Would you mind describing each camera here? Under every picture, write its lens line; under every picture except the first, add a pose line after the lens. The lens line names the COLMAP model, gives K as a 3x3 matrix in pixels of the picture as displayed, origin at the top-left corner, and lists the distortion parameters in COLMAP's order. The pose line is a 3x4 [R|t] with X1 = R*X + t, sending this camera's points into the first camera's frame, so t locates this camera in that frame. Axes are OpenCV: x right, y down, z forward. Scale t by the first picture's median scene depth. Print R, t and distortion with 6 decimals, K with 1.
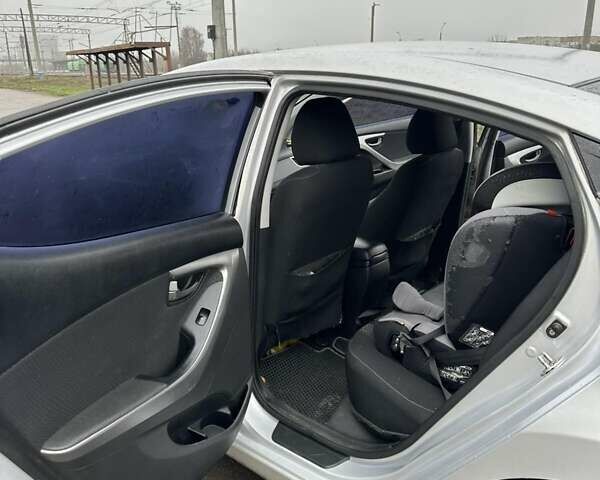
lens RADIAL K [[561.9, 0, 300.4], [0, 561.9, 233.3], [0, 0, 1]] dist [0.087546, -0.163879]
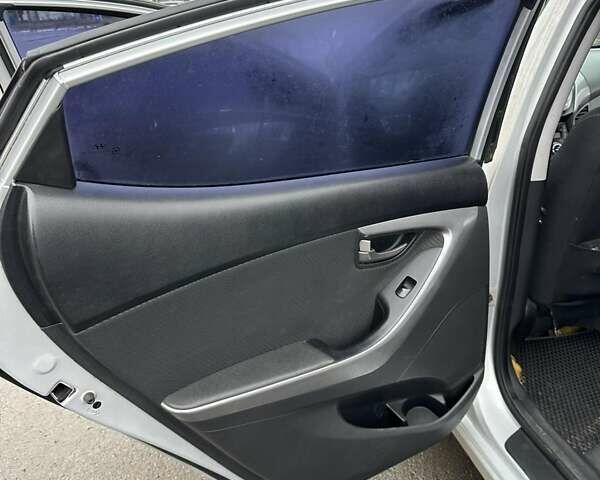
lens RADIAL K [[561.9, 0, 300.4], [0, 561.9, 233.3], [0, 0, 1]] dist [0.087546, -0.163879]
pose [[0.811111, 0.171175, -0.559284, 0.137232], [-0.090588, 0.981444, 0.169004, -0.048594], [0.577835, -0.086416, 0.811566, 0.259552]]
